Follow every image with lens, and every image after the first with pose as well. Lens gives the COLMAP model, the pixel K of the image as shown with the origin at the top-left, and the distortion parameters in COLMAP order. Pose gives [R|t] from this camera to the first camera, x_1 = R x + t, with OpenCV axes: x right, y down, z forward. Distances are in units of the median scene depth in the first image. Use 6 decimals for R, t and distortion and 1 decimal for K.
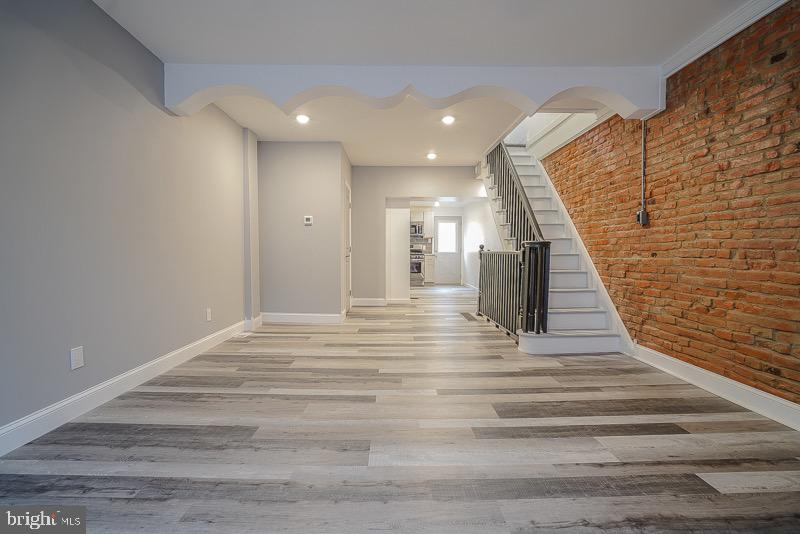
lens RADIAL K [[357.3, 0, 414.3], [0, 357.3, 266.4], [0, 0, 1]] dist [-0.048850, 0.018891]
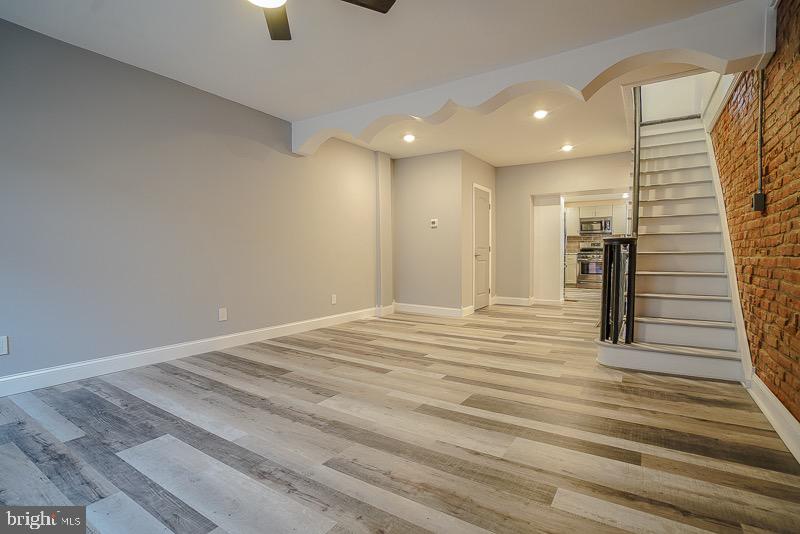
lens RADIAL K [[372.6, 0, 417.4], [0, 372.6, 250.5], [0, 0, 1]] dist [-0.026064, 0.000154]
pose [[0.842171, -0.012279, -0.539070, 0.546995], [-0.012069, 0.999061, -0.041611, 0.014232], [0.539075, 0.041550, 0.841232, -0.012003]]
